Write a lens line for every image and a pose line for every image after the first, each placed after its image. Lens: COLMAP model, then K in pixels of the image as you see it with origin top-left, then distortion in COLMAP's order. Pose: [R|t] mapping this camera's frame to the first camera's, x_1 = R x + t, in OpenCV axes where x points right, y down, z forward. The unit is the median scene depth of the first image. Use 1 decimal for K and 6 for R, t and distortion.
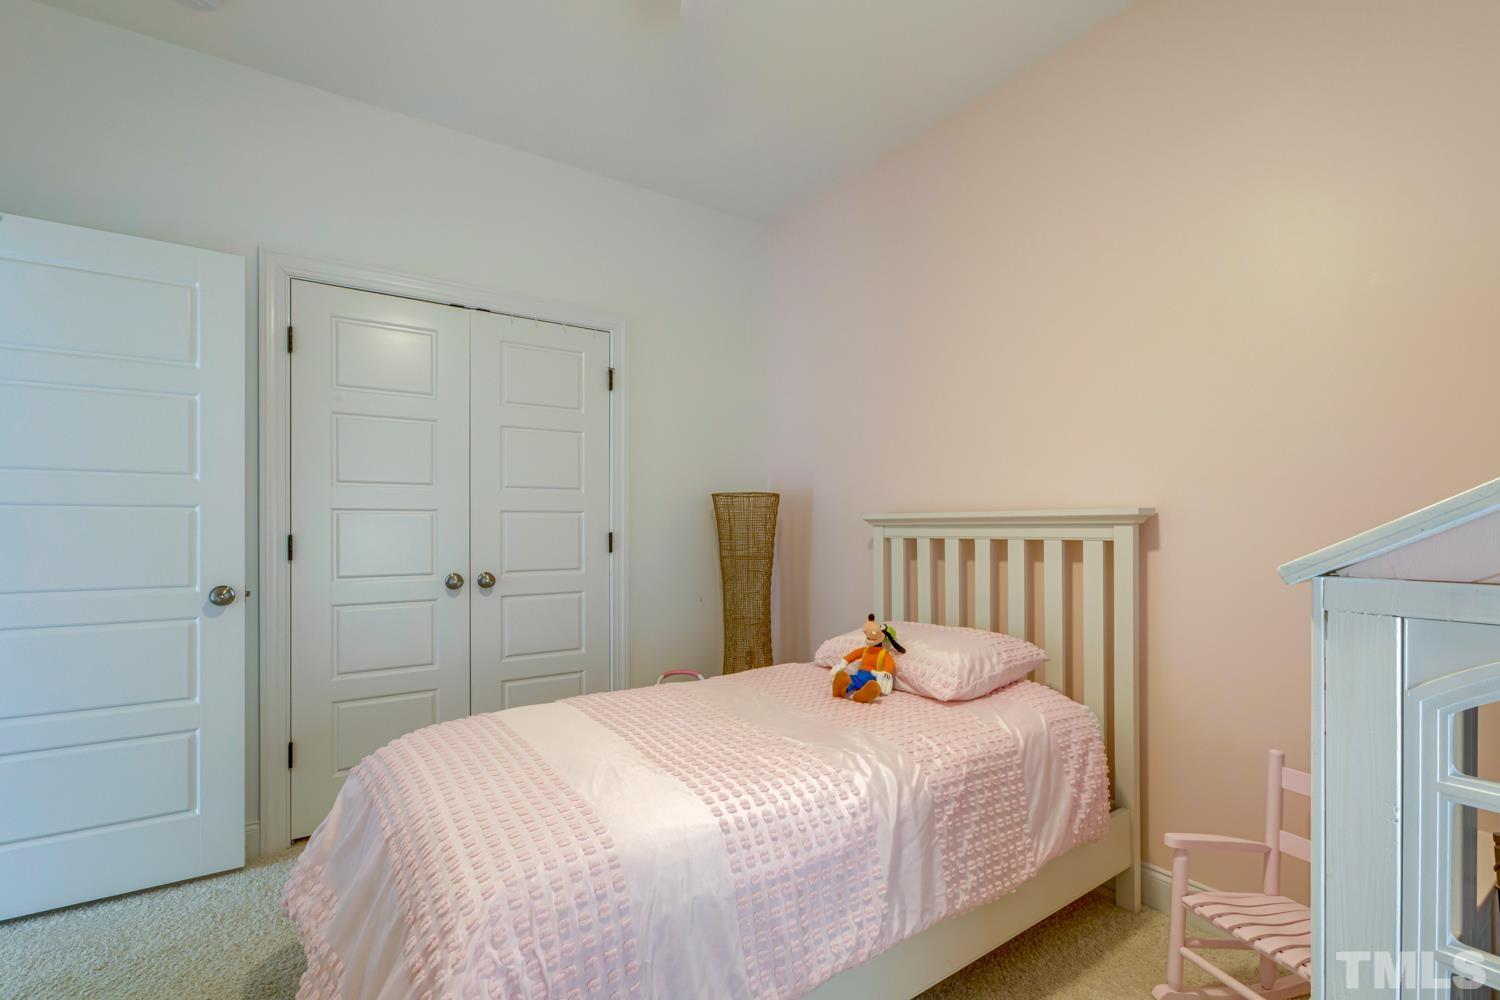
lens RADIAL K [[670.7, 0, 749.5], [0, 670.7, 506.9], [0, 0, 1]] dist [-0.003576, -0.000069]
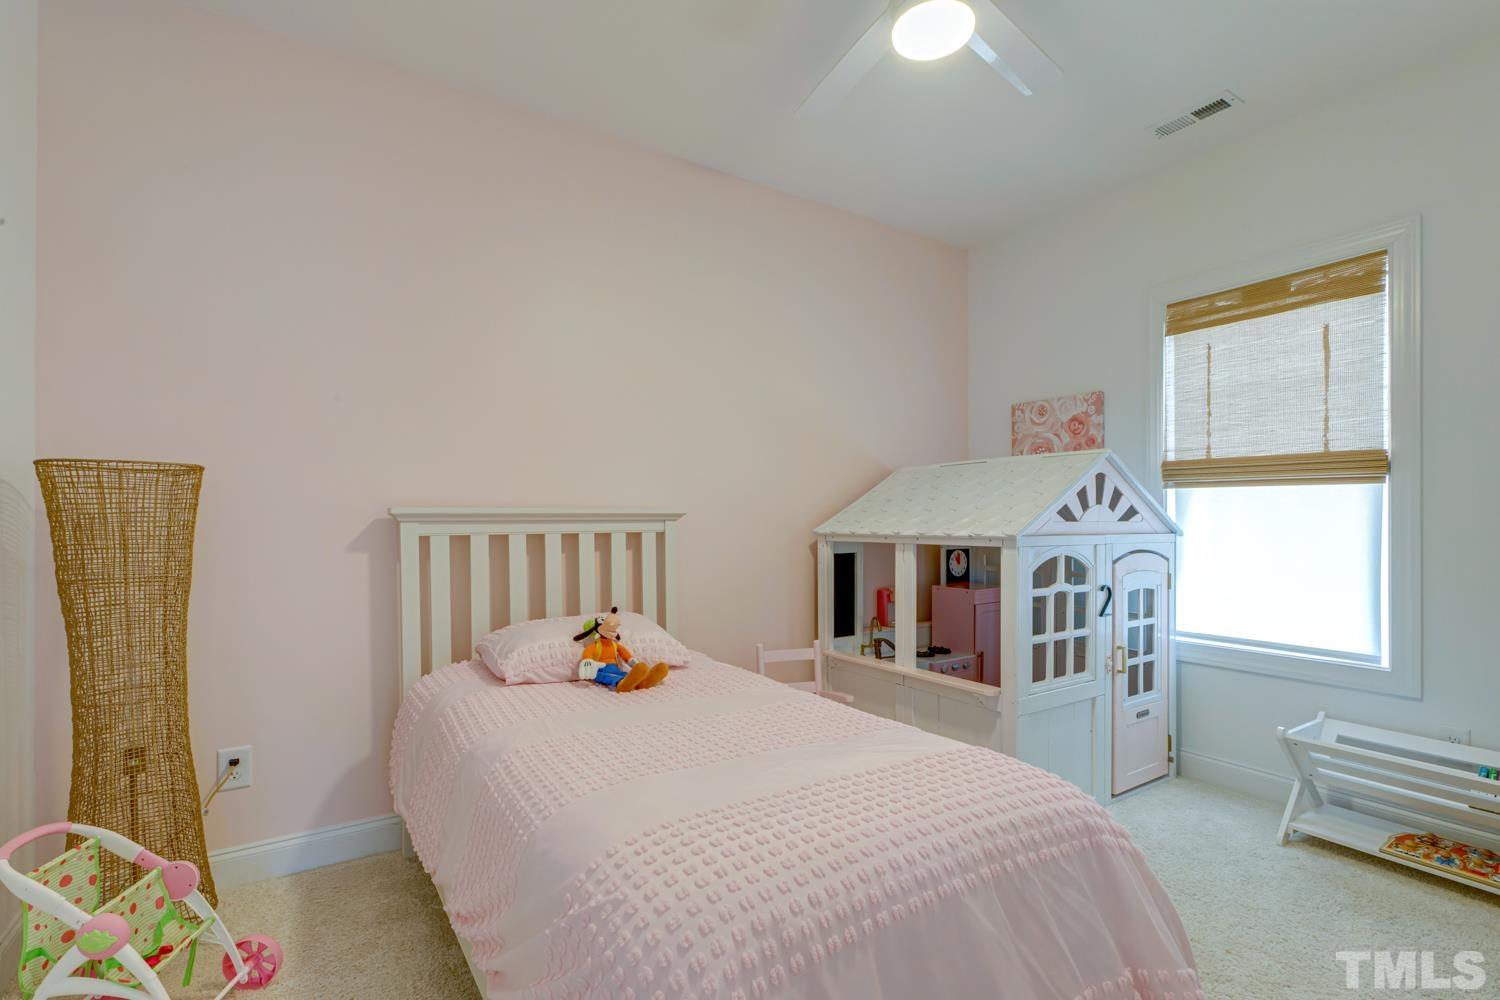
lens RADIAL K [[696.8, 0, 749.7], [0, 696.8, 519.1], [0, 0, 1]] dist [-0.033778, 0.015328]
pose [[0.062976, 0.001277, 0.998014, -0.755061], [-0.025329, 0.999679, 0.000319, 0.016211], [-0.997694, -0.025299, 0.062988, 0.626078]]
